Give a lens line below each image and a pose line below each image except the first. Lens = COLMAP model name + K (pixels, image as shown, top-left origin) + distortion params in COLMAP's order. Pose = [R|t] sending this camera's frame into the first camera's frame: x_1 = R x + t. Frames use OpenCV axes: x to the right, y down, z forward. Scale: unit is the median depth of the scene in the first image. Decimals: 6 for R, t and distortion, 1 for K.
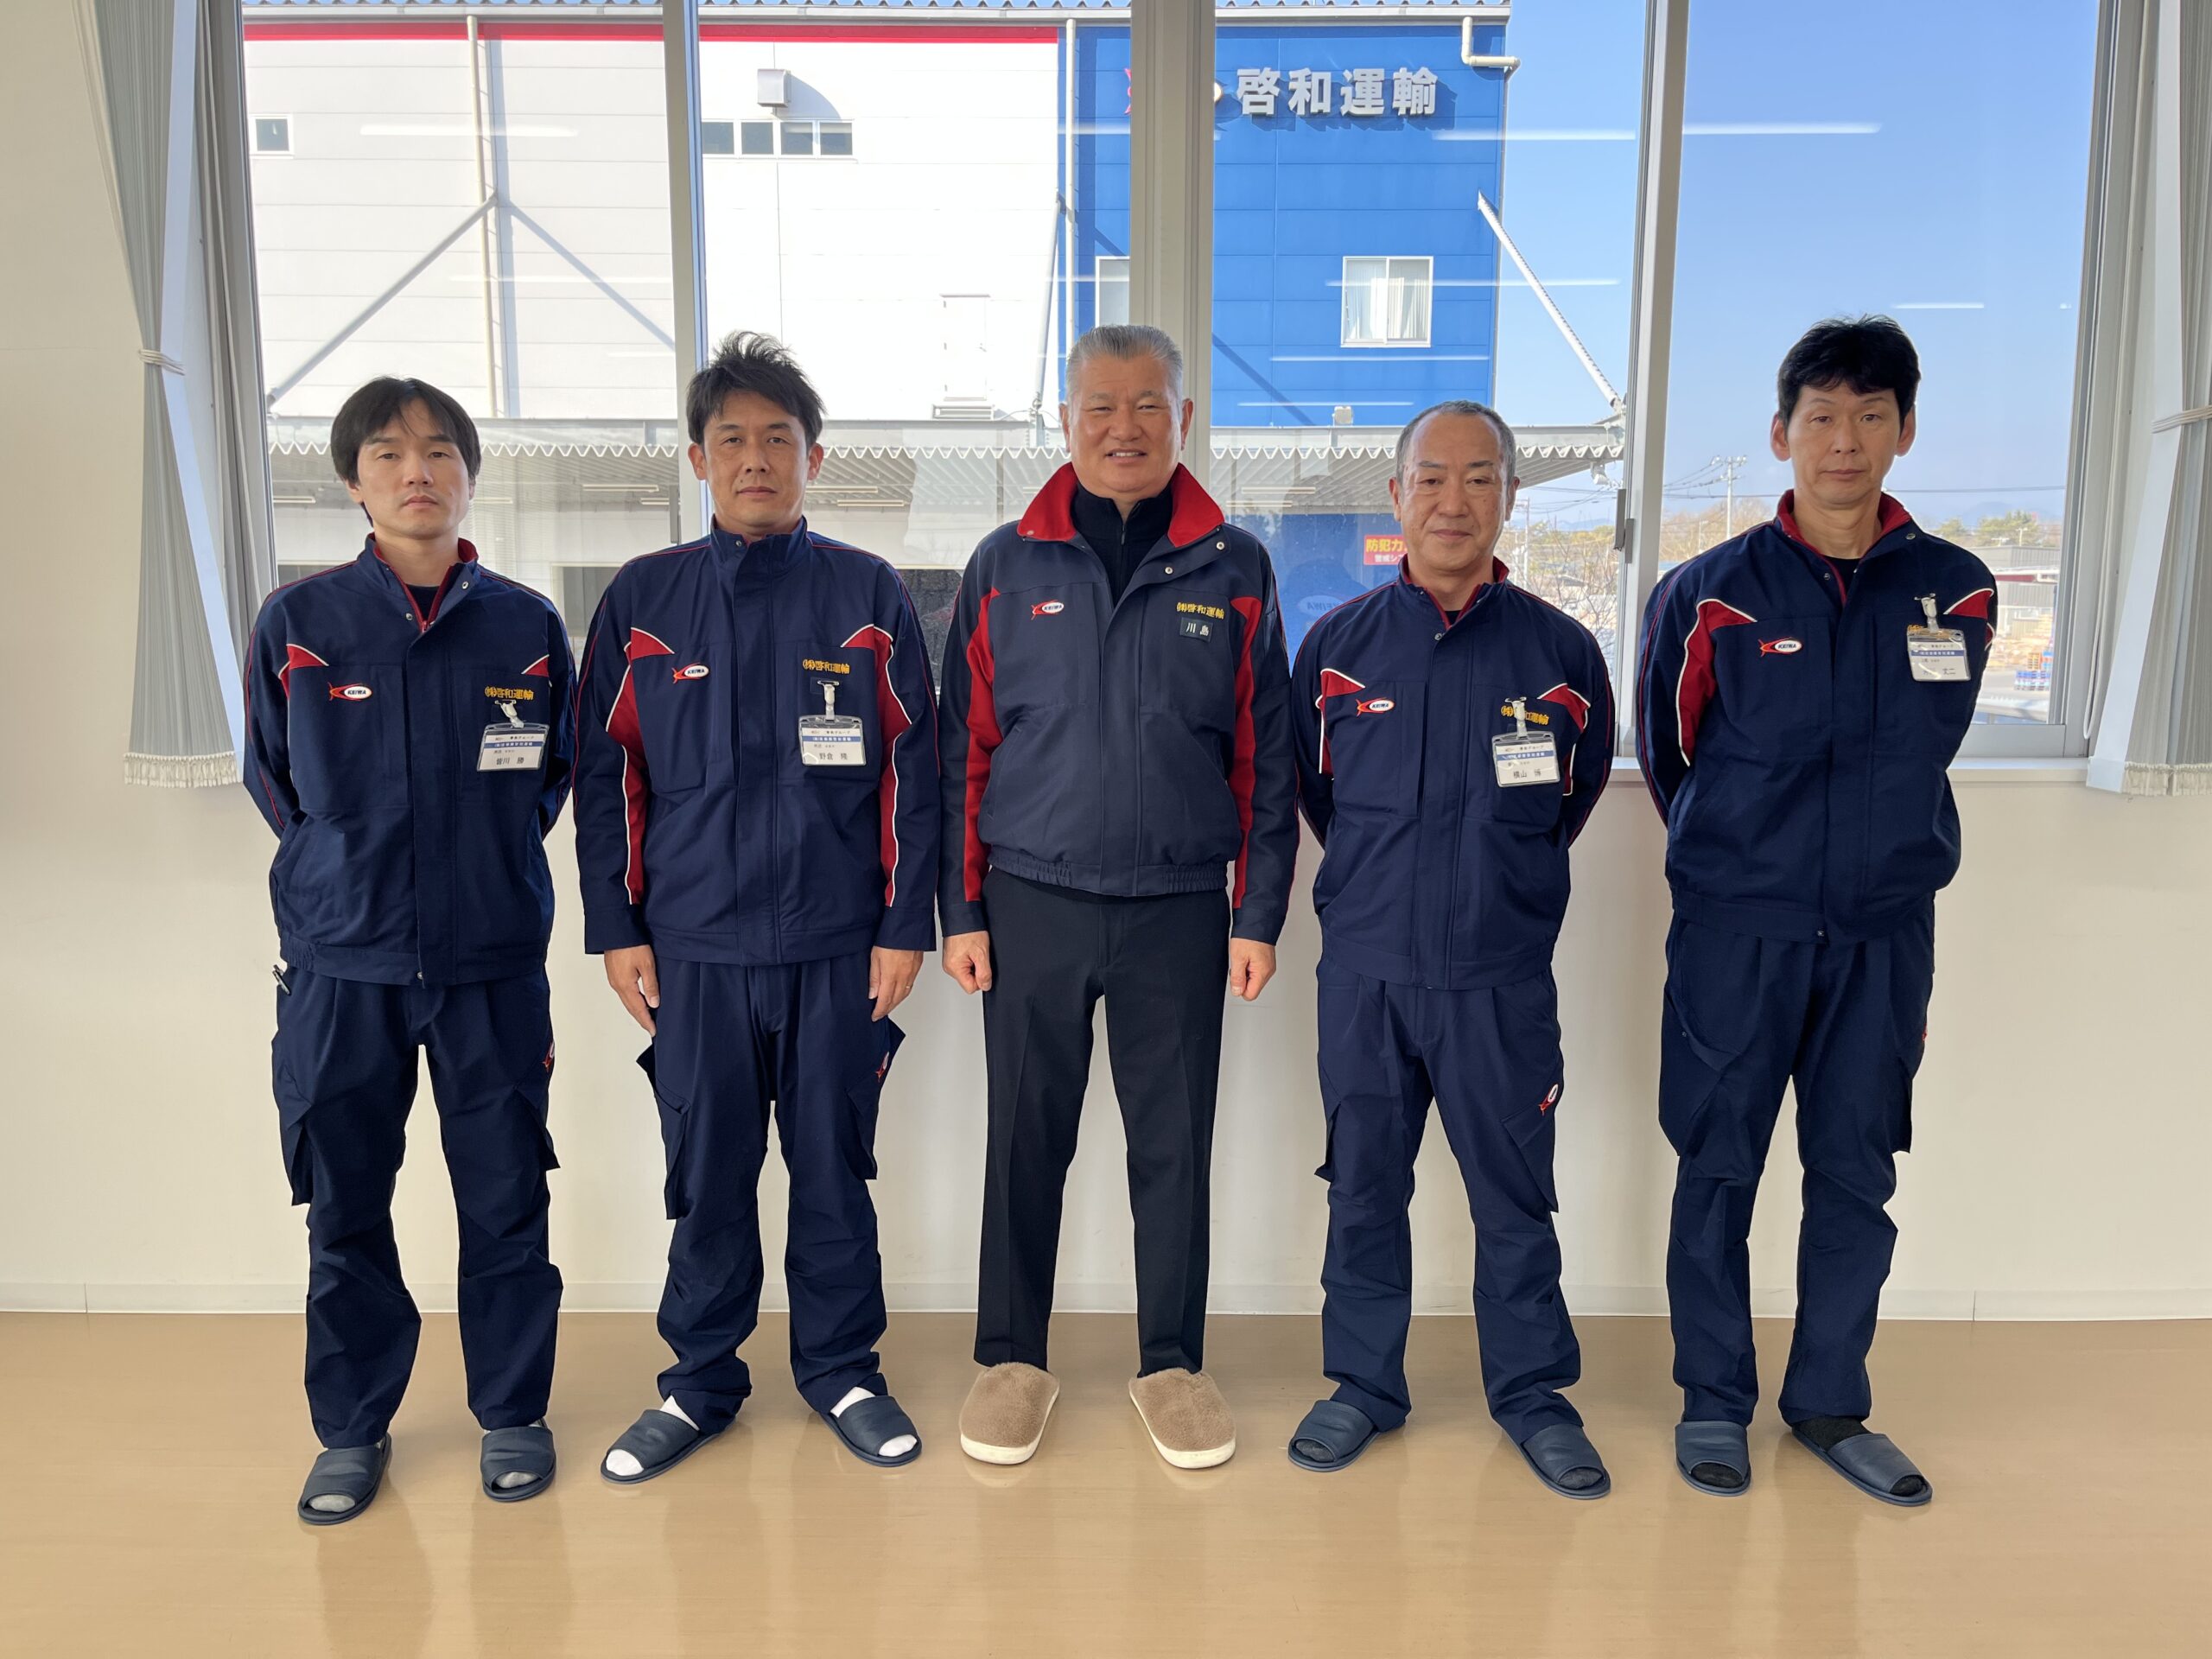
lens RADIAL K [[1655.3, 0, 1106.0], [0, 1655.3, 829.5], [0, 0, 1]] dist [-0.003232, 0.005511]
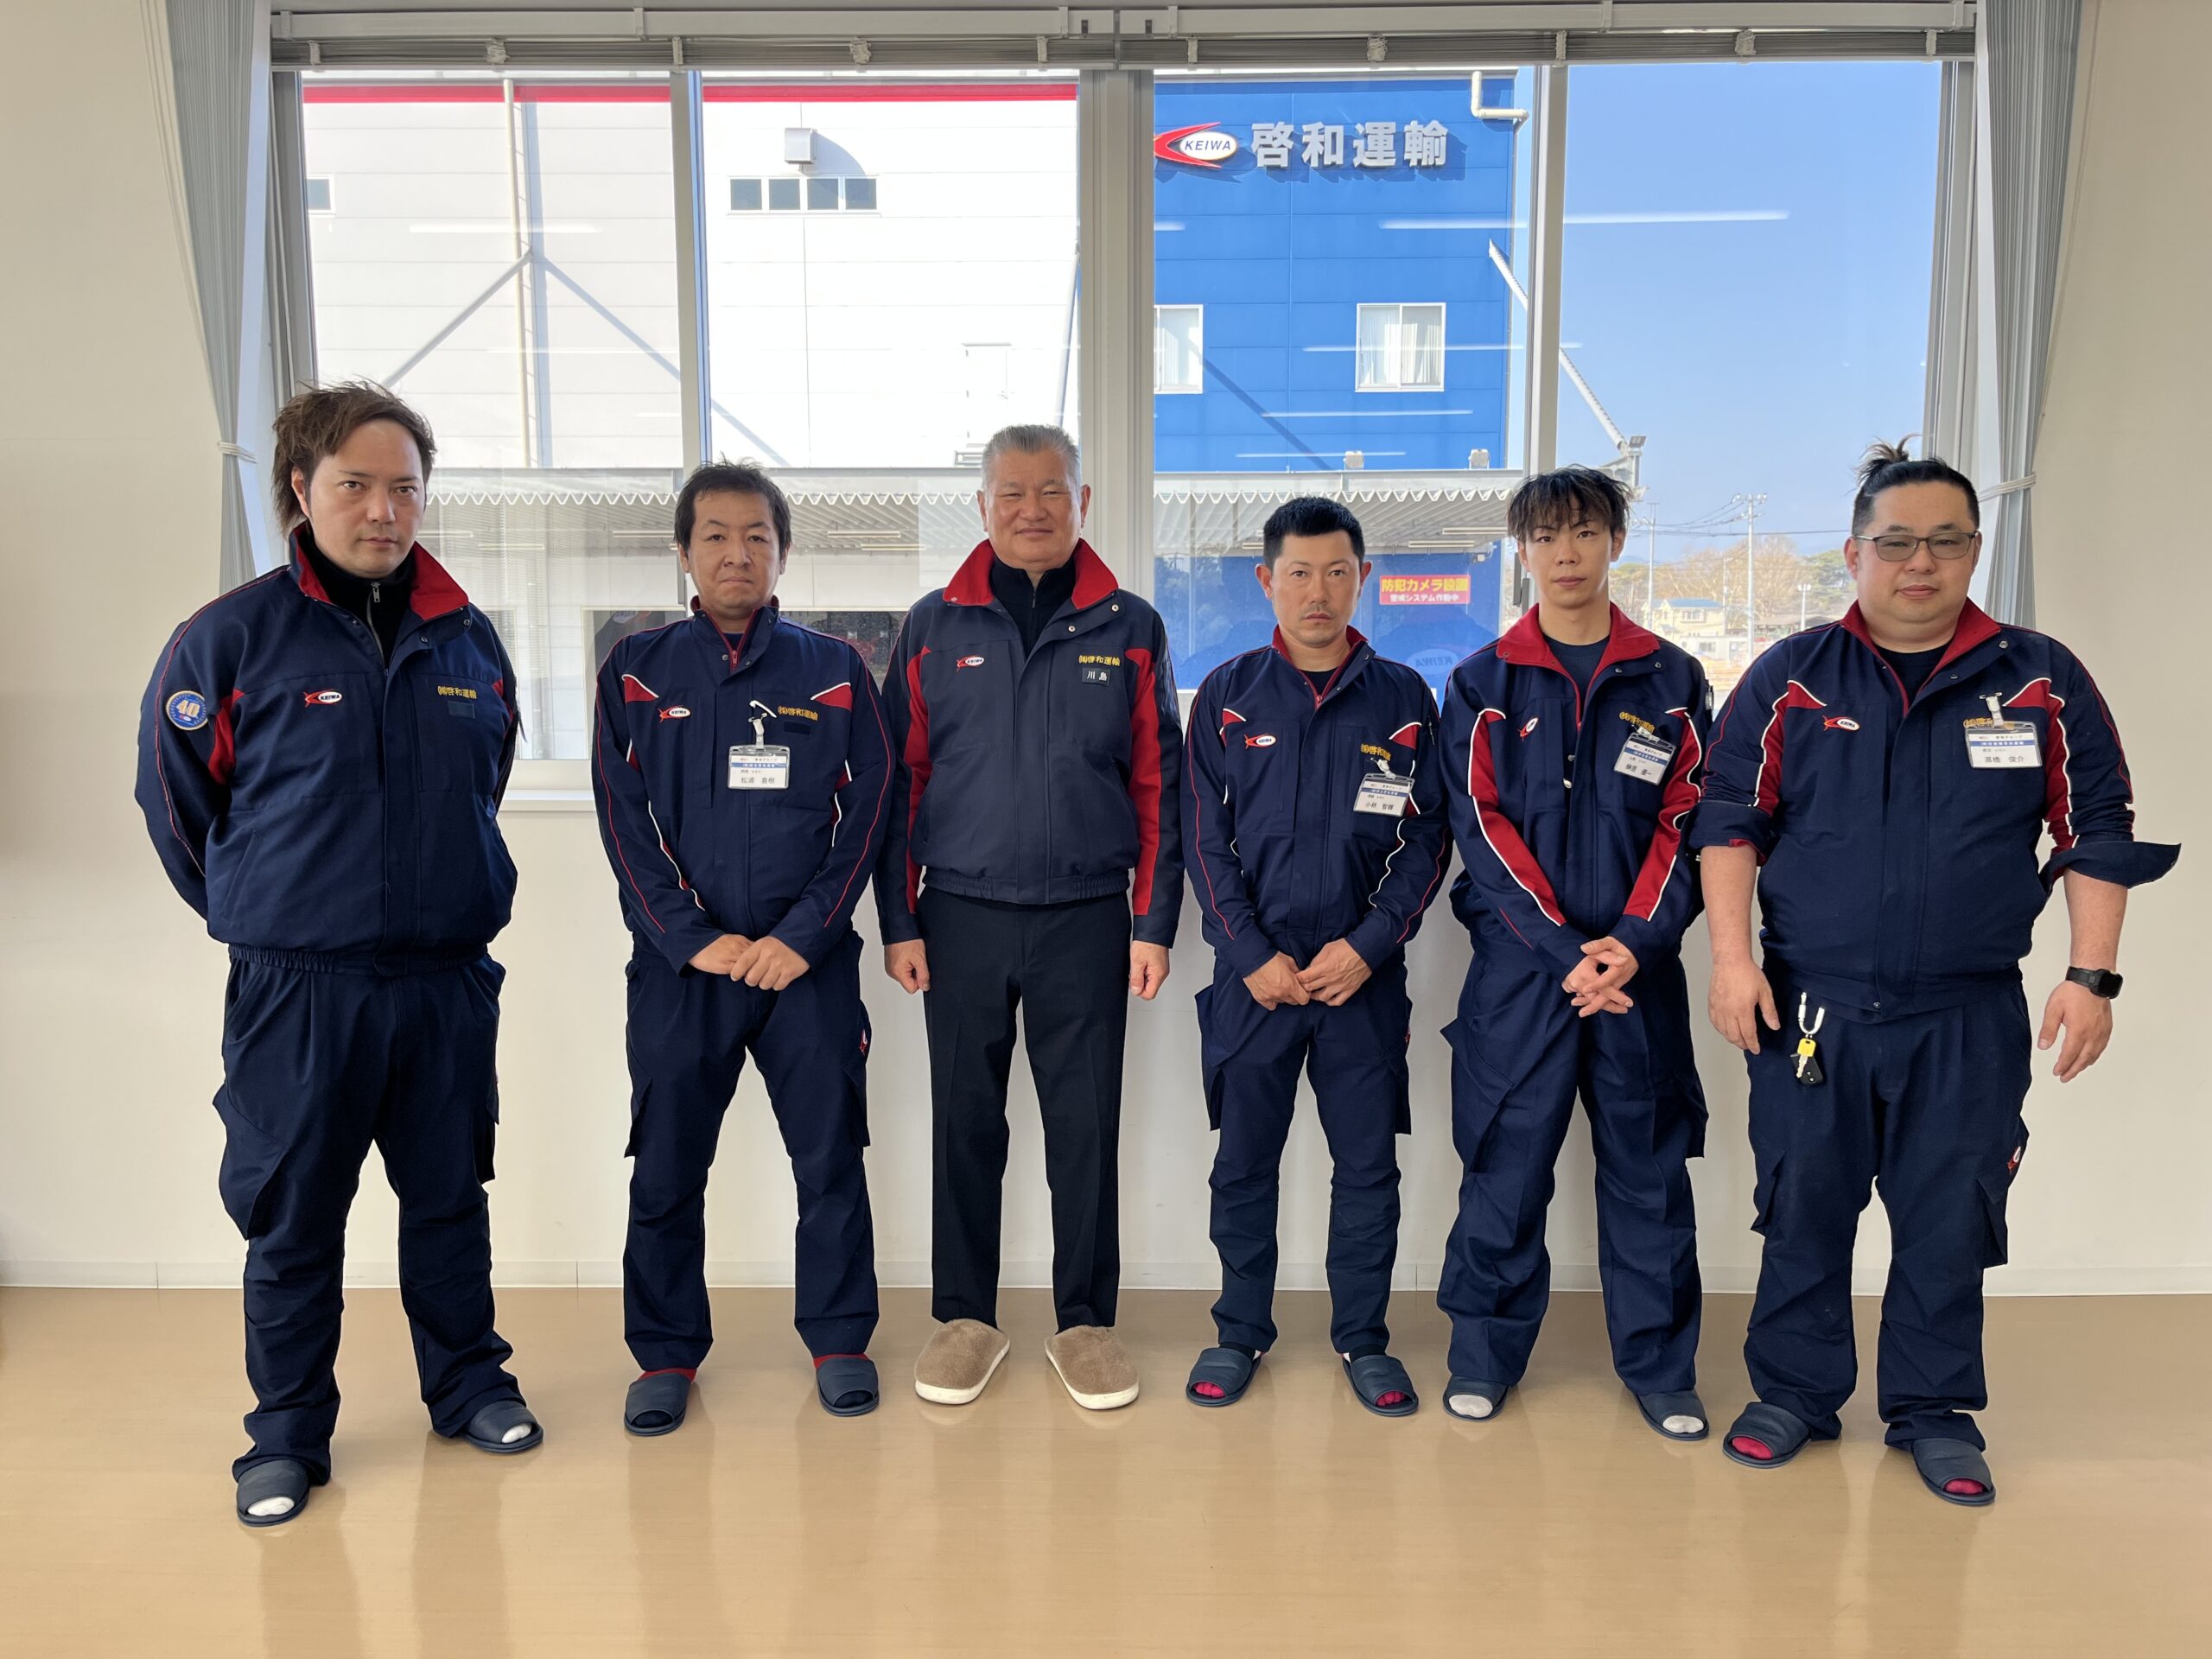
lens RADIAL K [[1674.1, 0, 1105.4], [0, 1674.1, 804.3], [0, 0, 1]] dist [0.004378, -0.003516]
pose [[0.999782, -0.001495, -0.020811, 0.077642], [0.000682, 0.999239, -0.039008, 0.013238], [0.020853, 0.038985, 0.999022, -0.167377]]
